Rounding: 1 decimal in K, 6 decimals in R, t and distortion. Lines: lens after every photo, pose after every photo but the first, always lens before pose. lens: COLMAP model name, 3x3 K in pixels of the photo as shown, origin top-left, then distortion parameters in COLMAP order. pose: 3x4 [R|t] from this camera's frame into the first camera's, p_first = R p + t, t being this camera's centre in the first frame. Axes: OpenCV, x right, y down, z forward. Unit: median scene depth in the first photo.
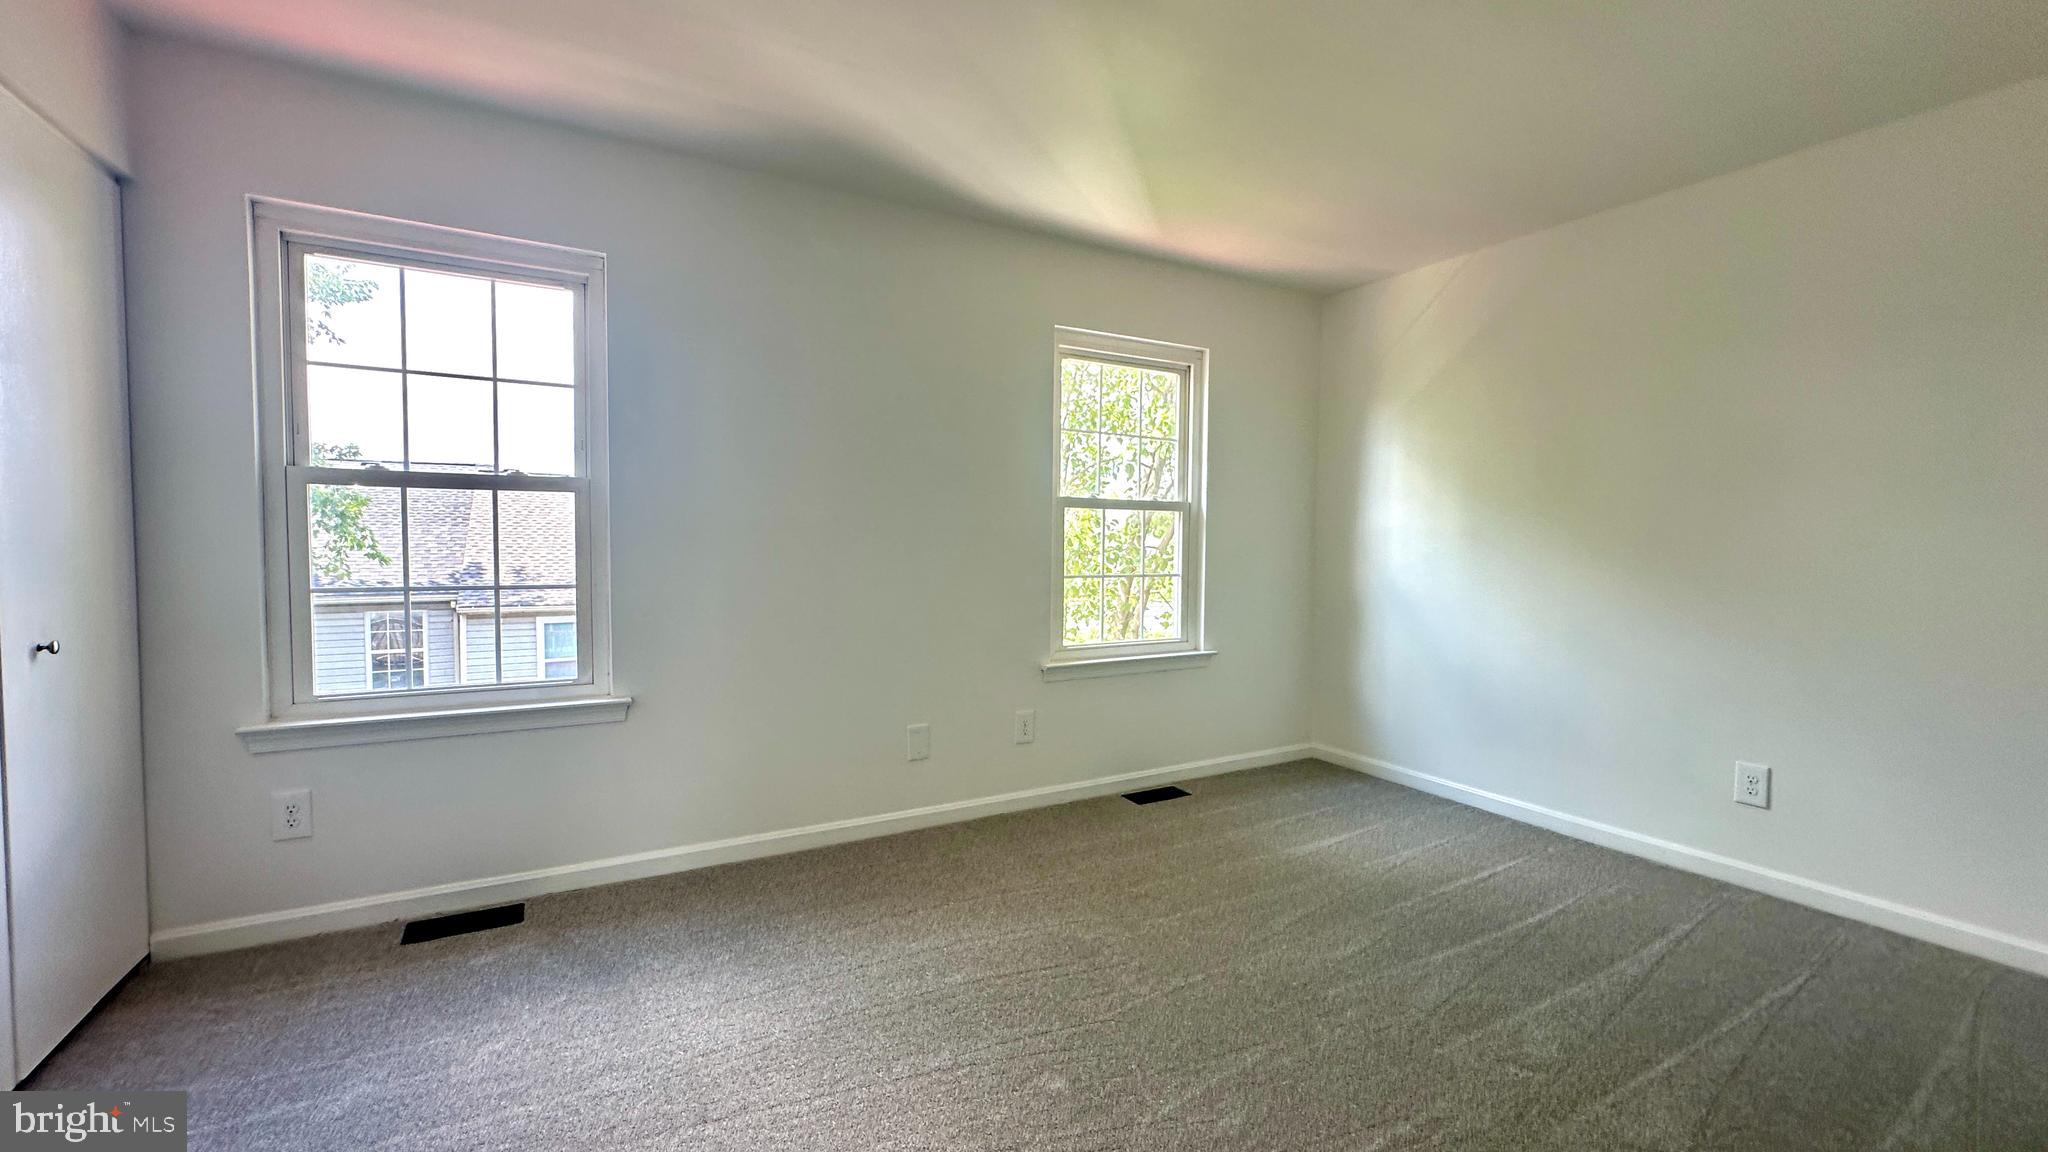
lens RADIAL K [[823.8, 0, 1023.4], [0, 823.8, 579.9], [0, 0, 1]] dist [-0.000409, 0.000683]
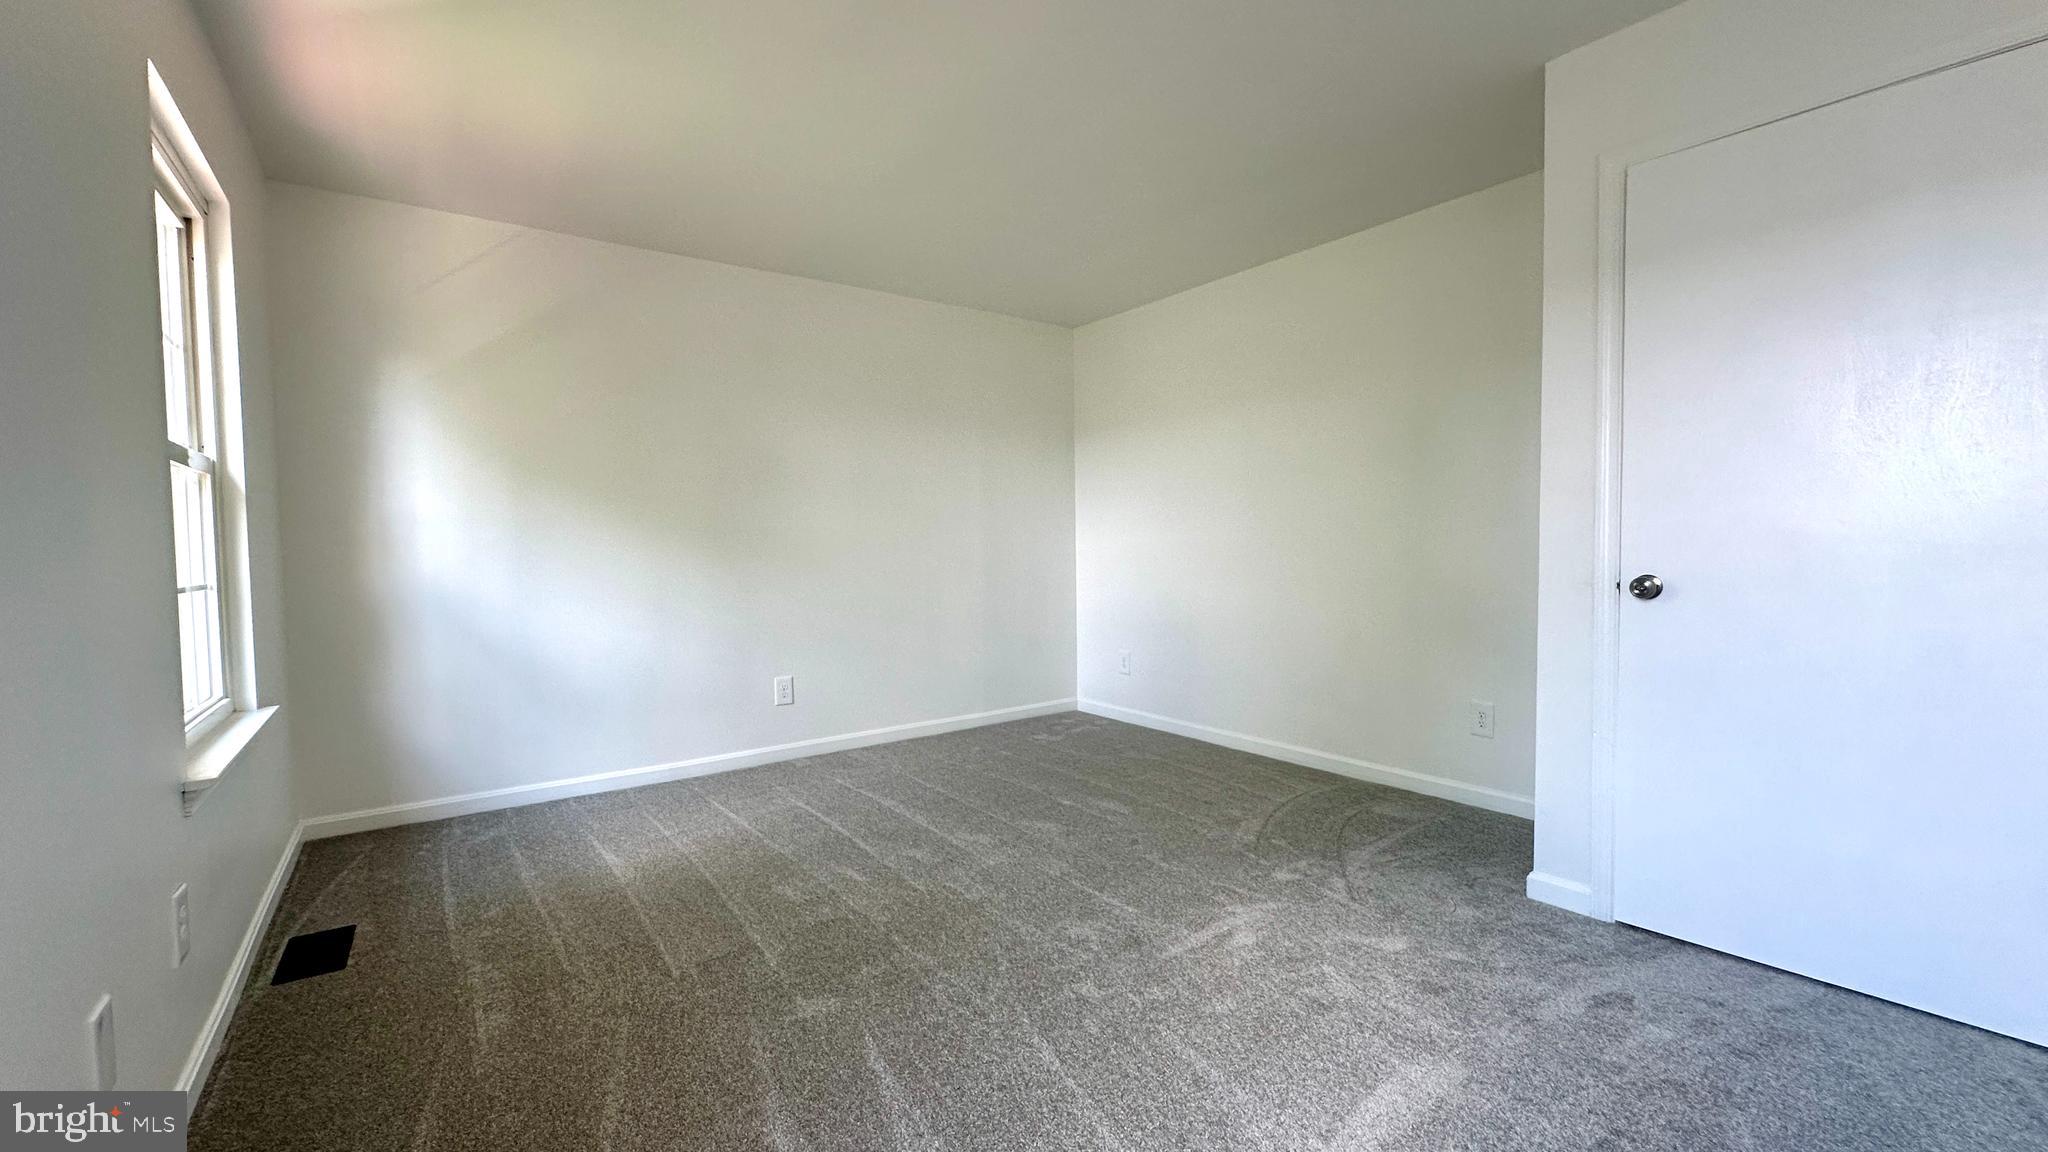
lens RADIAL K [[823.8, 0, 1023.9], [0, 823.8, 562.8], [0, 0, 1]] dist [-0.000409, 0.000683]
pose [[-0.127683, -0.034035, 0.991231, -0.480317], [0.059507, 0.997348, 0.041910, -0.016576], [-0.990028, 0.064336, -0.125319, 0.542628]]
